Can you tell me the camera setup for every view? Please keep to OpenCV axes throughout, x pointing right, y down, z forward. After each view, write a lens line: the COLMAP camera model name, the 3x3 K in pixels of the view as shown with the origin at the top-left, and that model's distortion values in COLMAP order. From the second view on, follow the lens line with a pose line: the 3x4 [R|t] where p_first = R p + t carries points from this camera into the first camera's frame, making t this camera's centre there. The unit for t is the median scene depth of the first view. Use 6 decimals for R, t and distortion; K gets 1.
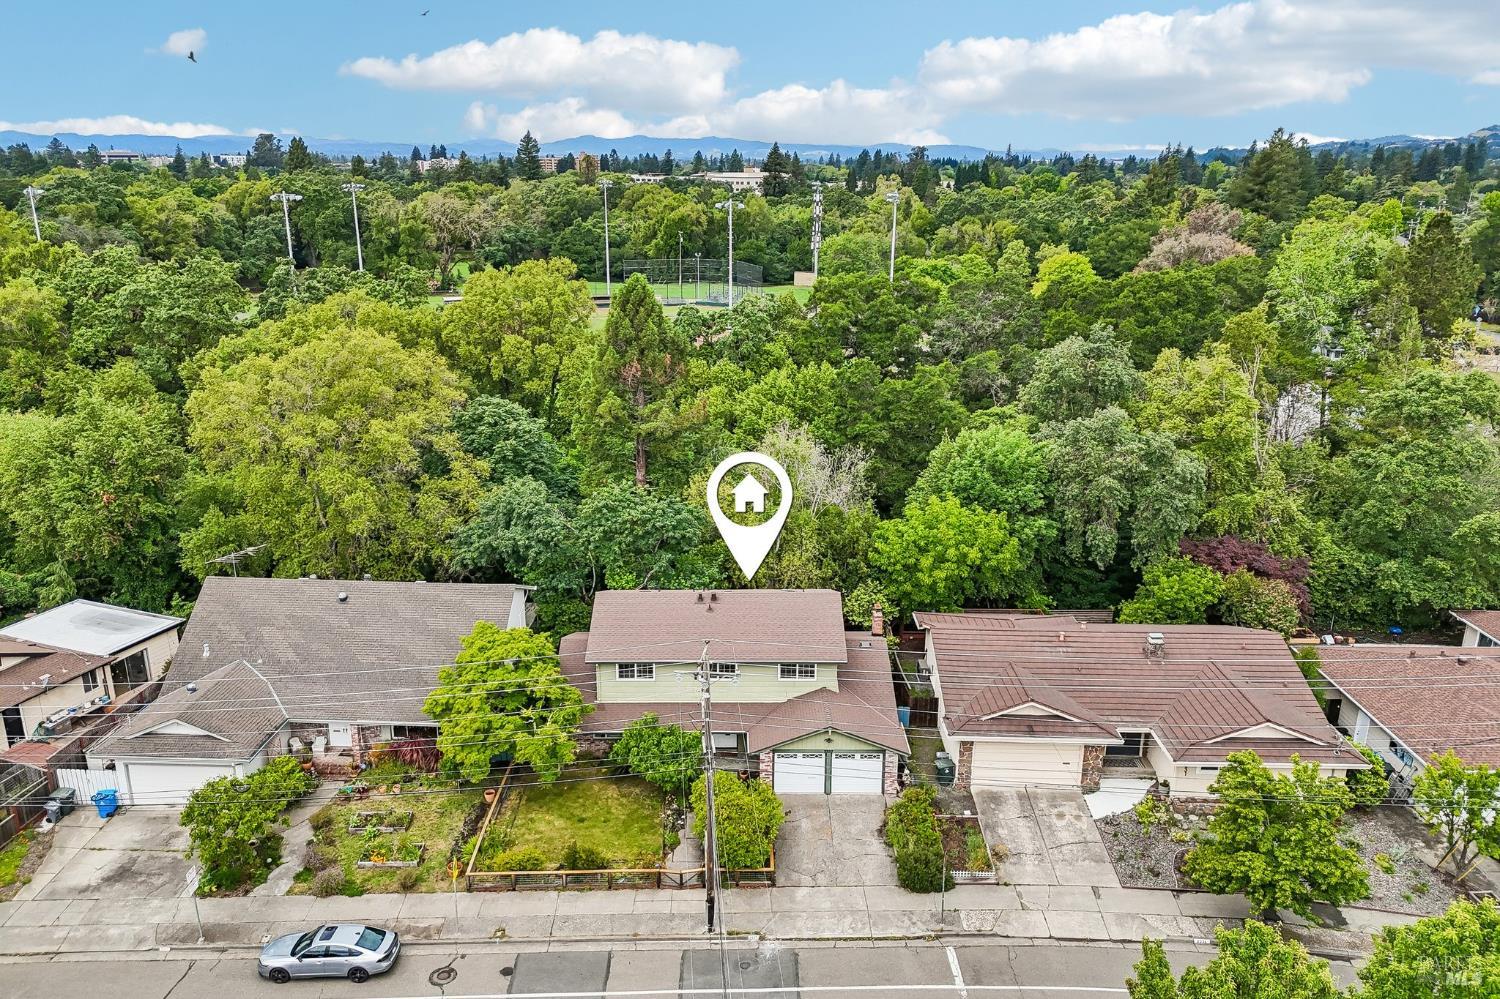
lens RADIAL K [[1101.3, 0, 750.0], [0, 1101.3, 499.5], [0, 0, 1]] dist [0.086159, -0.100145]
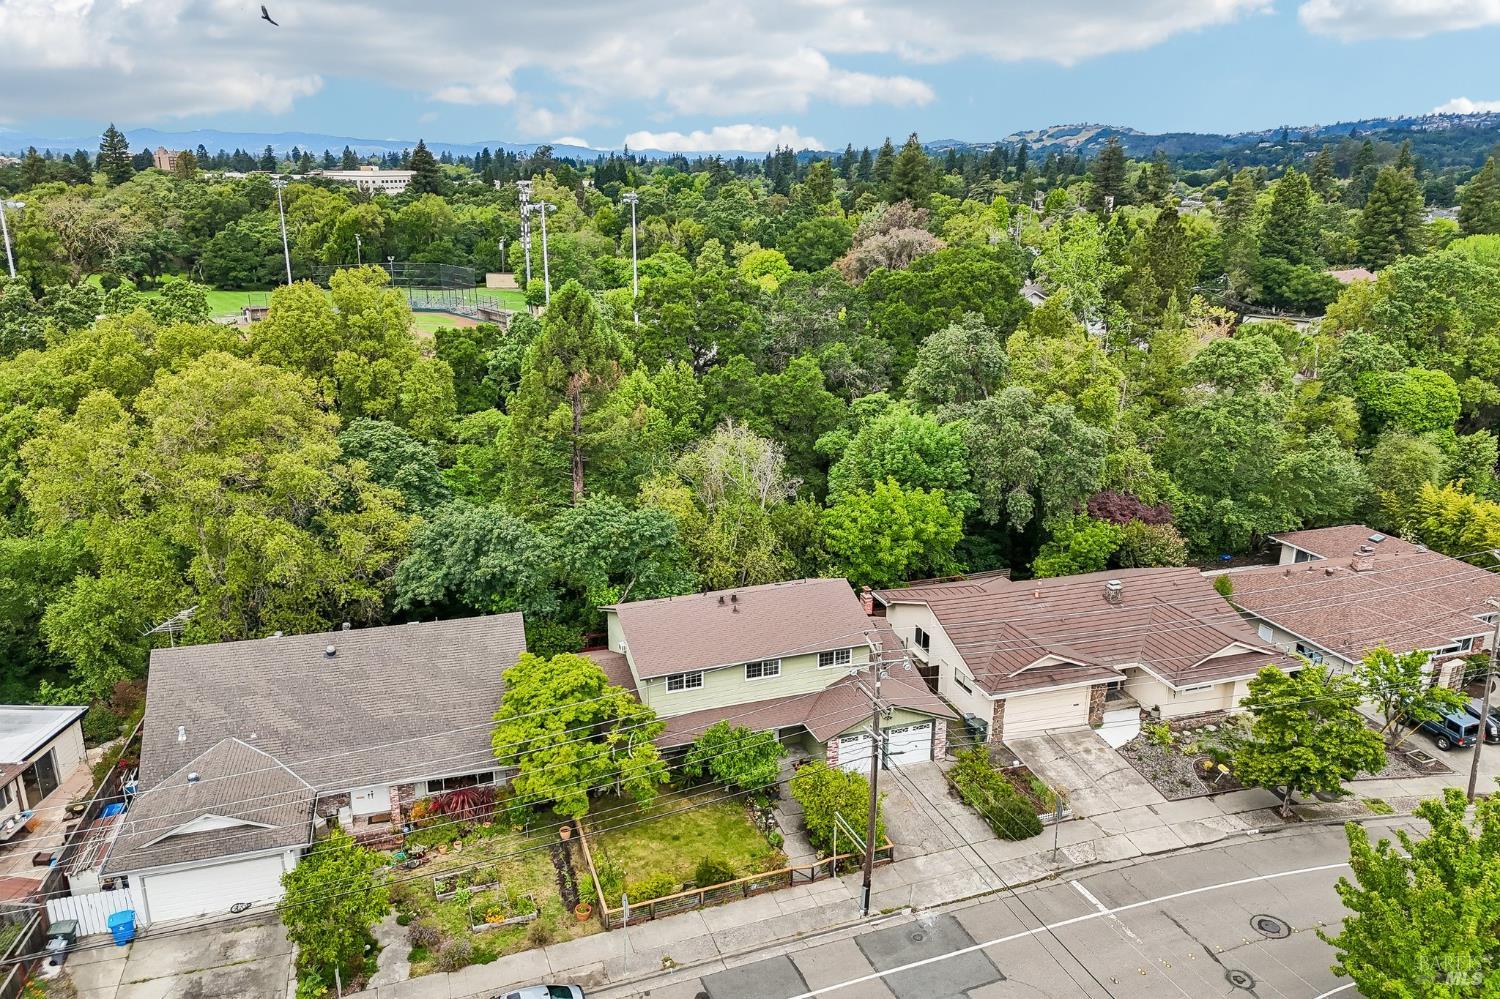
lens RADIAL K [[1101.3, 0, 750.0], [0, 1101.3, 499.5], [0, 0, 1]] dist [0.086159, -0.100145]
pose [[0.943378, -0.097419, 0.317091, -0.309076], [0.097199, 0.995127, 0.016553, -0.015131], [-0.317159, 0.015205, 0.948251, 0.039285]]
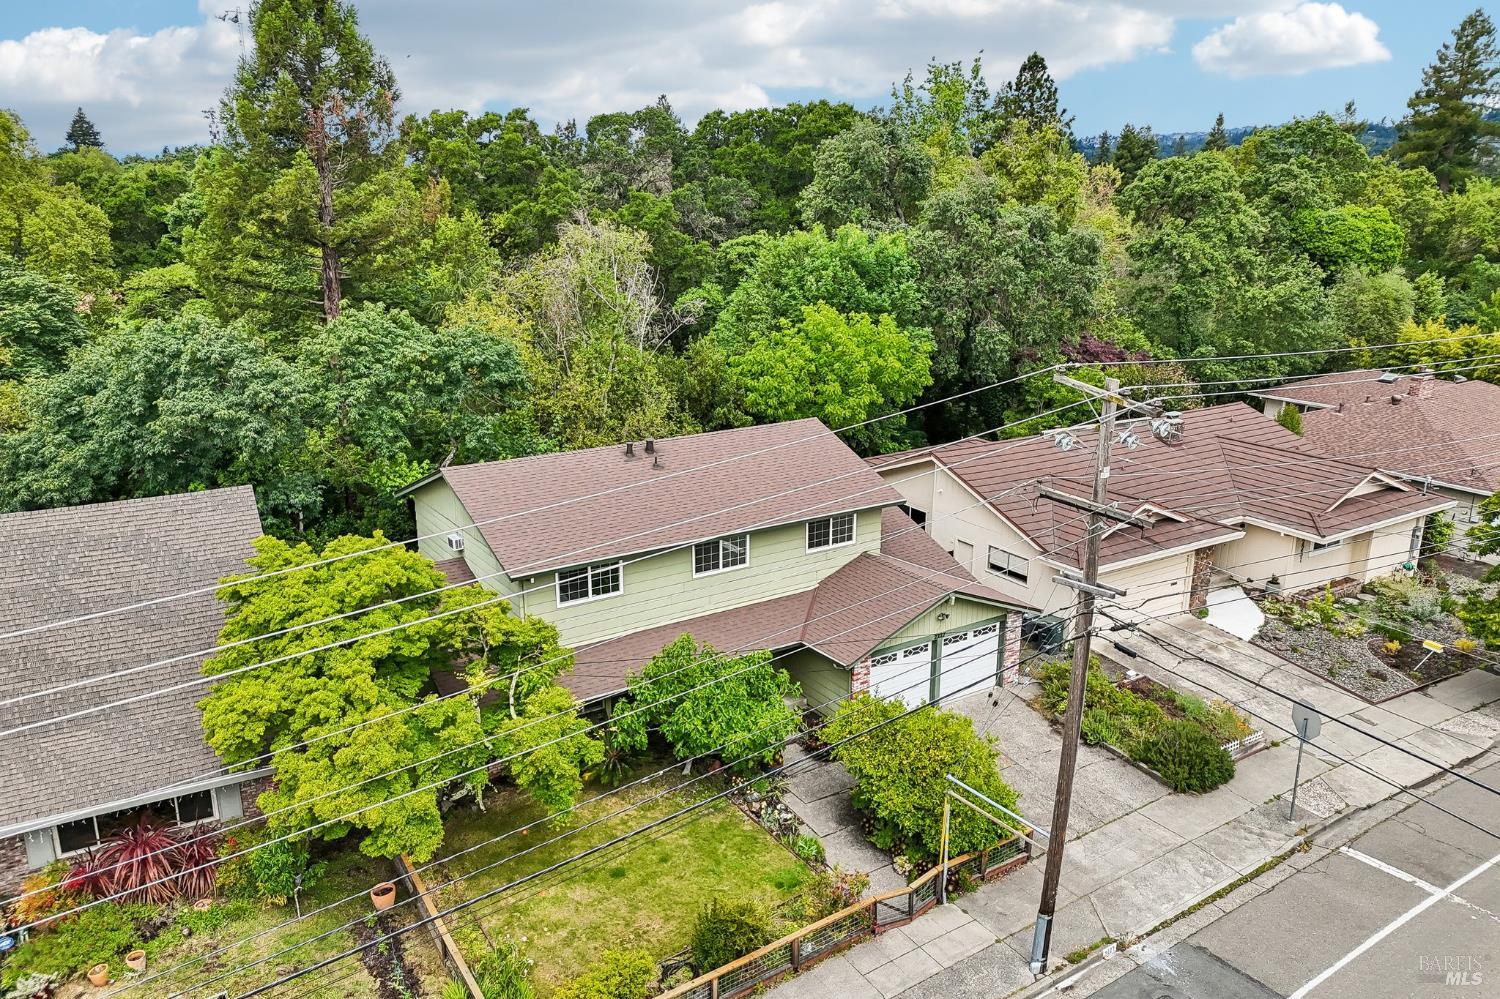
lens RADIAL K [[1101.3, 0, 750.0], [0, 1101.3, 499.5], [0, 0, 1]] dist [0.086159, -0.100145]
pose [[0.837711, -0.152909, 0.524271, -0.278563], [0.160496, 0.986541, 0.031286, 0.100226], [-0.521998, 0.057934, 0.850977, 0.452587]]
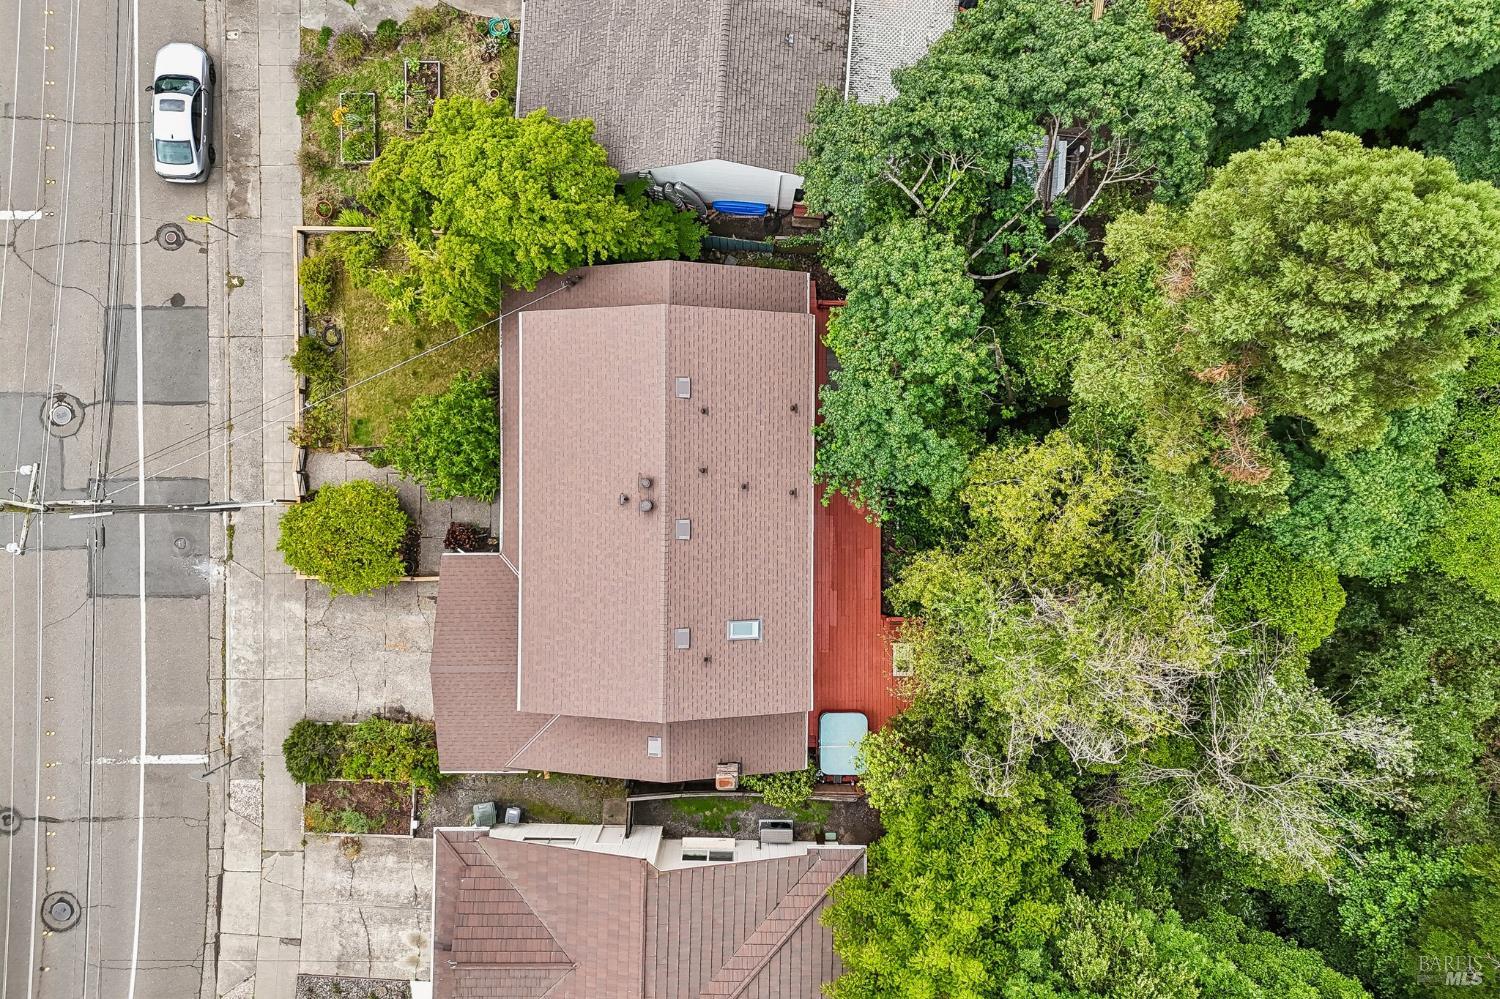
lens RADIAL K [[1101.3, 0, 750.0], [0, 1101.3, 499.5], [0, 0, 1]] dist [0.086159, -0.100145]
pose [[-0.015447, 0.999880, -0.001318, -0.034360], [-0.300114, -0.003379, 0.953897, -0.462729], [0.953778, 0.015130, 0.300130, 0.823832]]
